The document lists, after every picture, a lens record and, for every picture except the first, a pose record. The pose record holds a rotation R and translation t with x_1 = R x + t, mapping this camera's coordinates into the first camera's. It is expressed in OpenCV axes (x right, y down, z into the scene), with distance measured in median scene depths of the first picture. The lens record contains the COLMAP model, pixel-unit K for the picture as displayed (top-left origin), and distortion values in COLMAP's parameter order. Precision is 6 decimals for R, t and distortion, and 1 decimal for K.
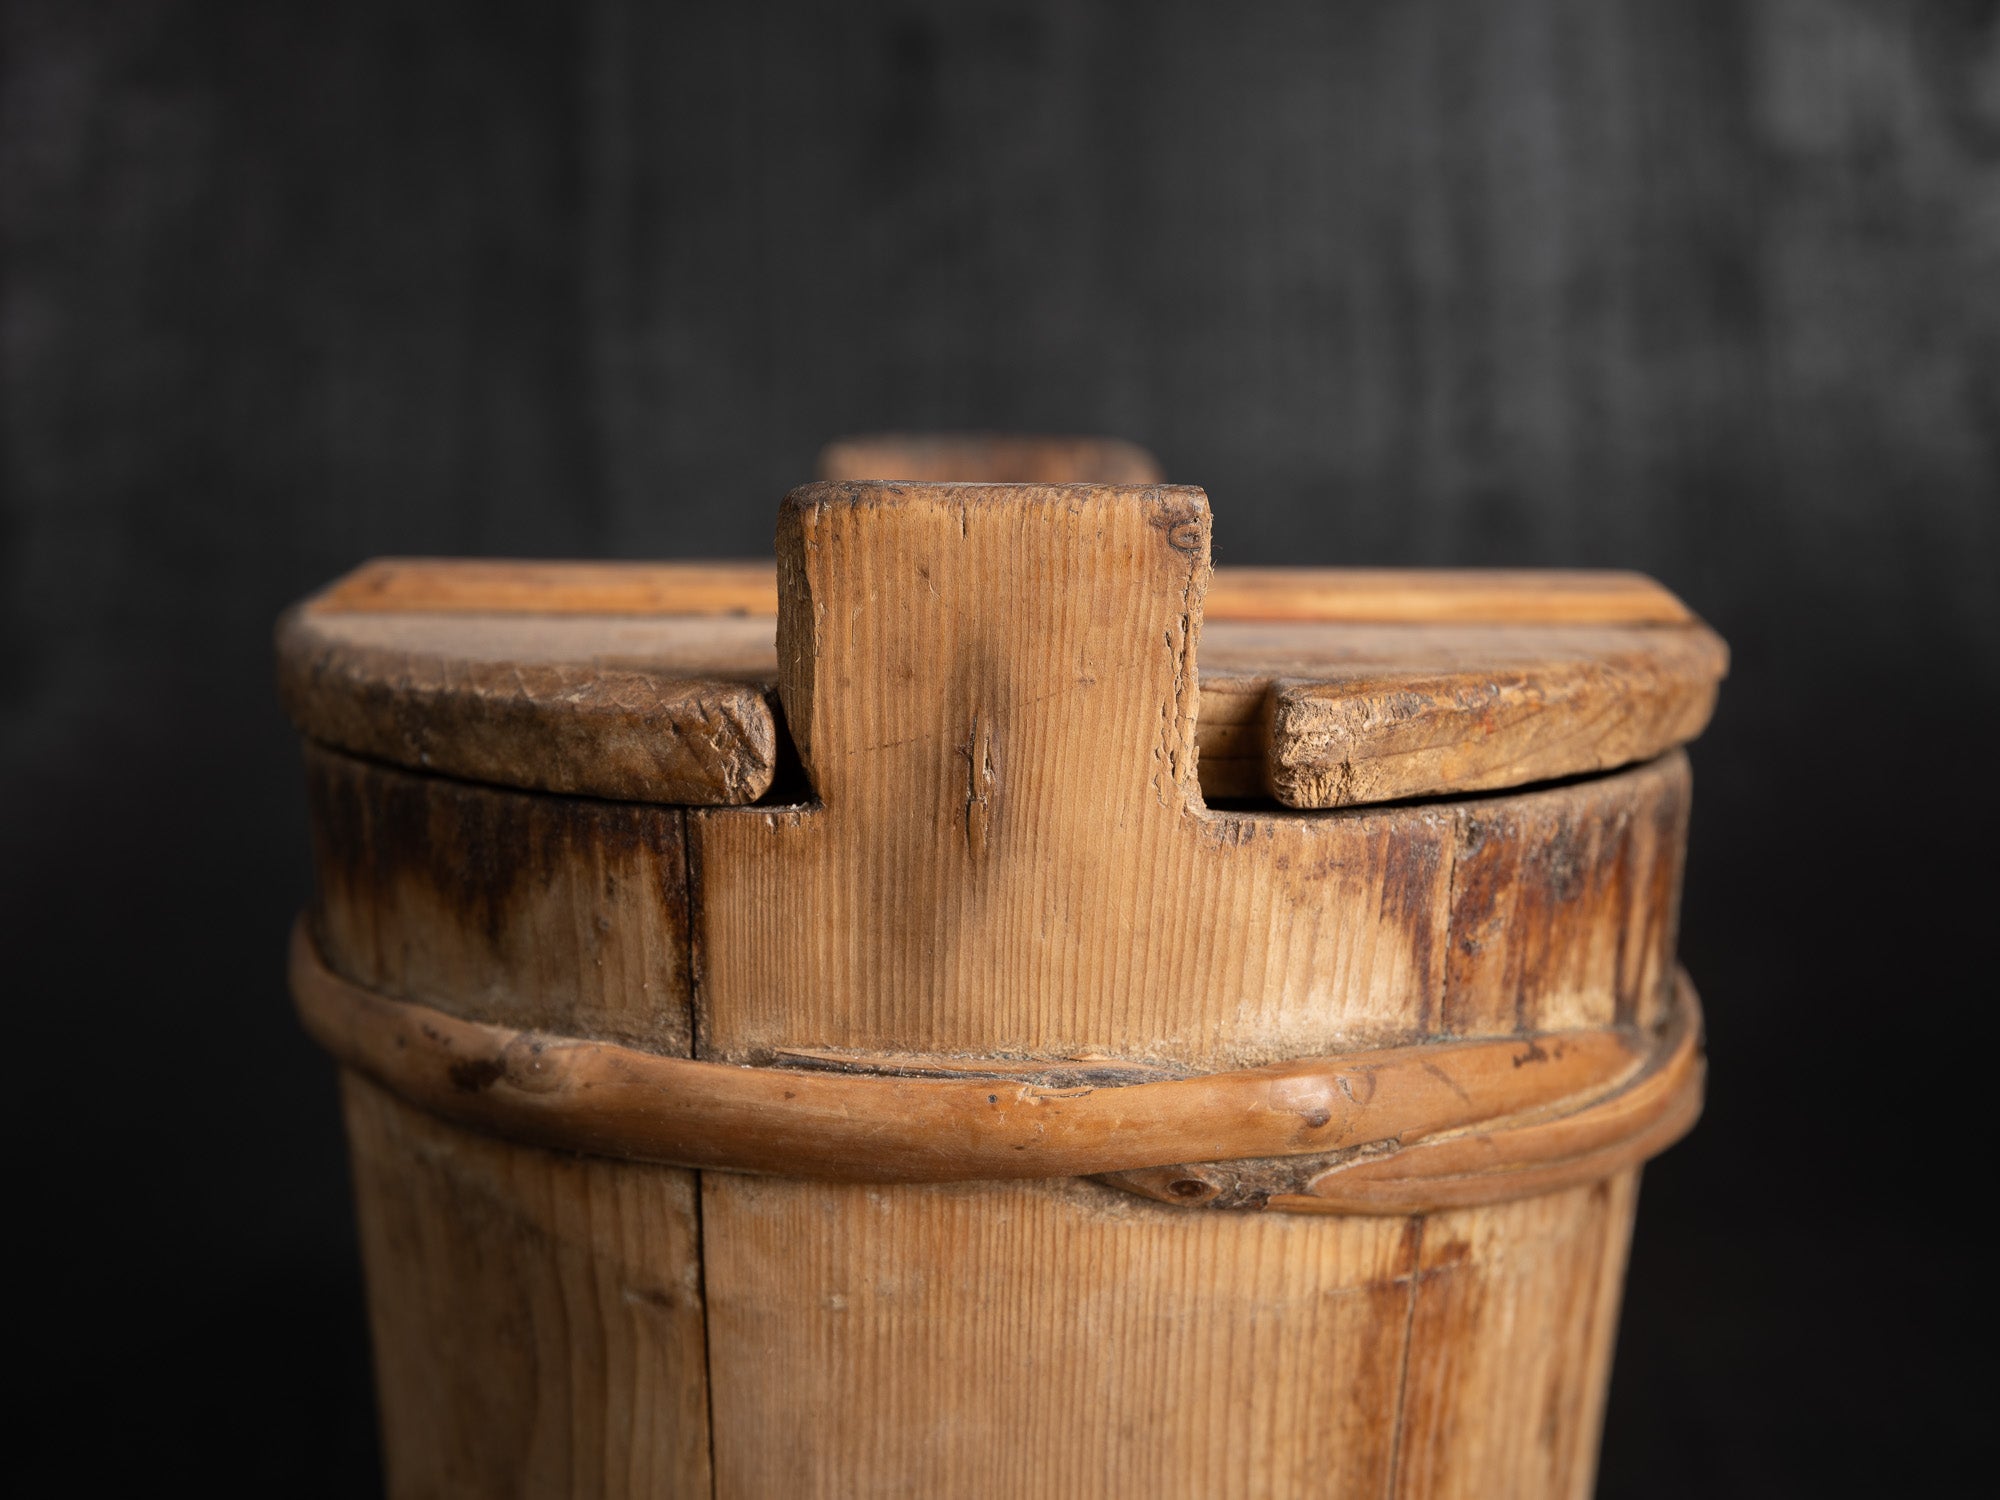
lens RADIAL K [[3855.7, 0, 1000.0], [0, 3855.7, 750.0], [0, 0, 1]] dist [0.124628, 0.249303]
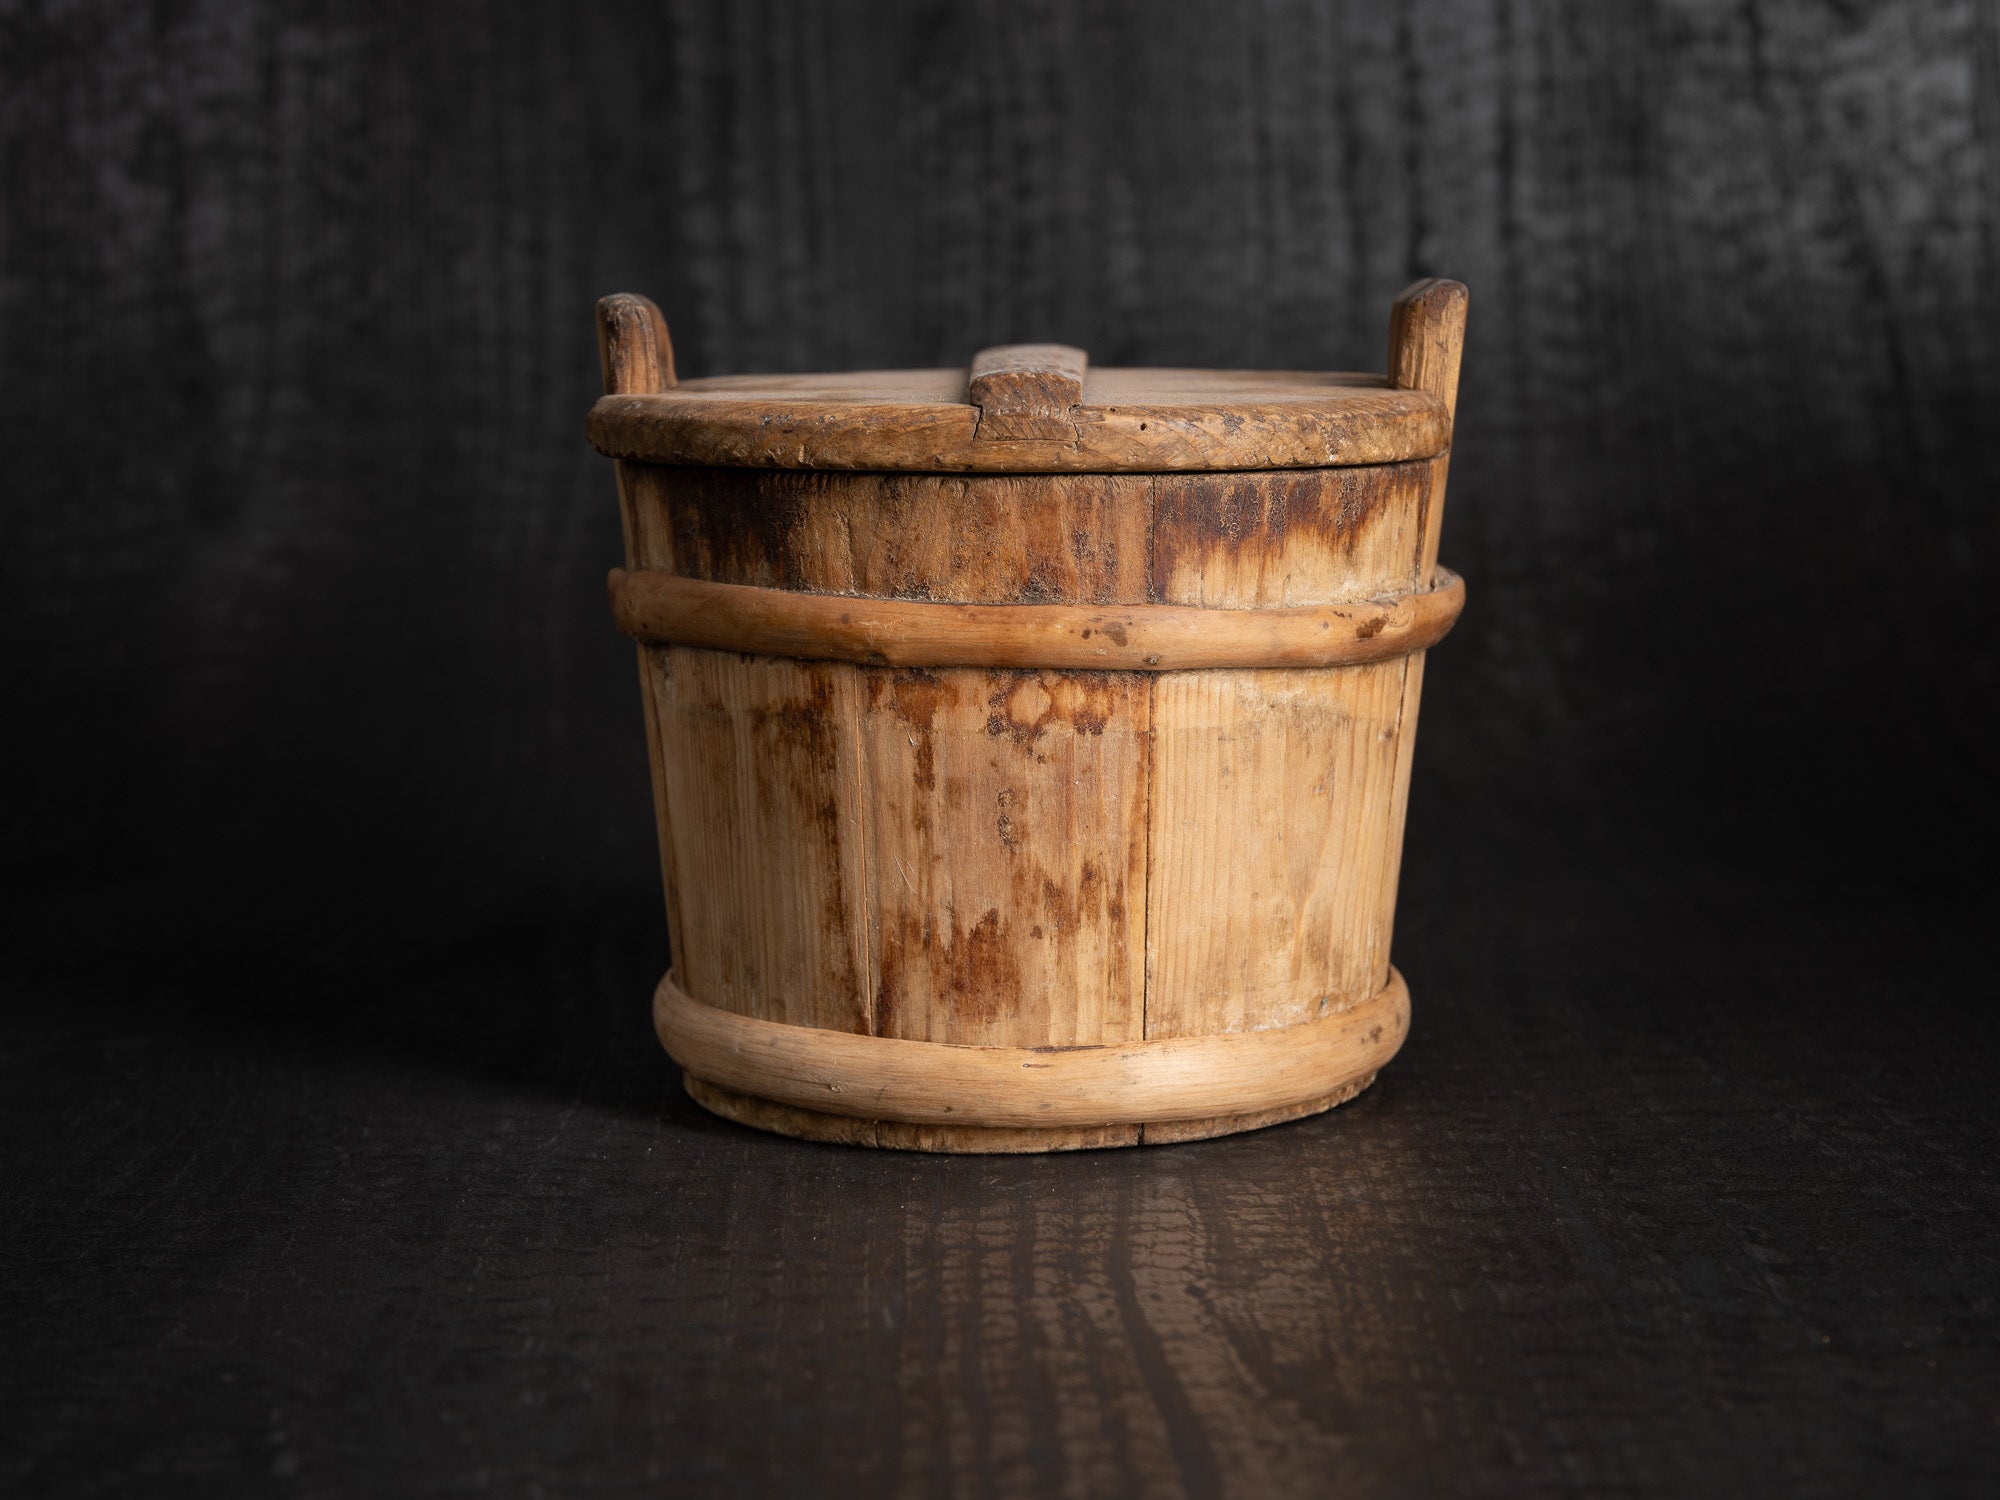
lens RADIAL K [[3830.6, 0, 996.3], [0, 3830.6, 763.1], [0, 0, 1]] dist [0.124506, 0.164435]
pose [[0.999274, -0.031125, -0.021988, 0.039572], [0.031959, 0.998741, 0.038657, 0.063983], [0.020757, -0.039332, 0.999011, -0.593576]]
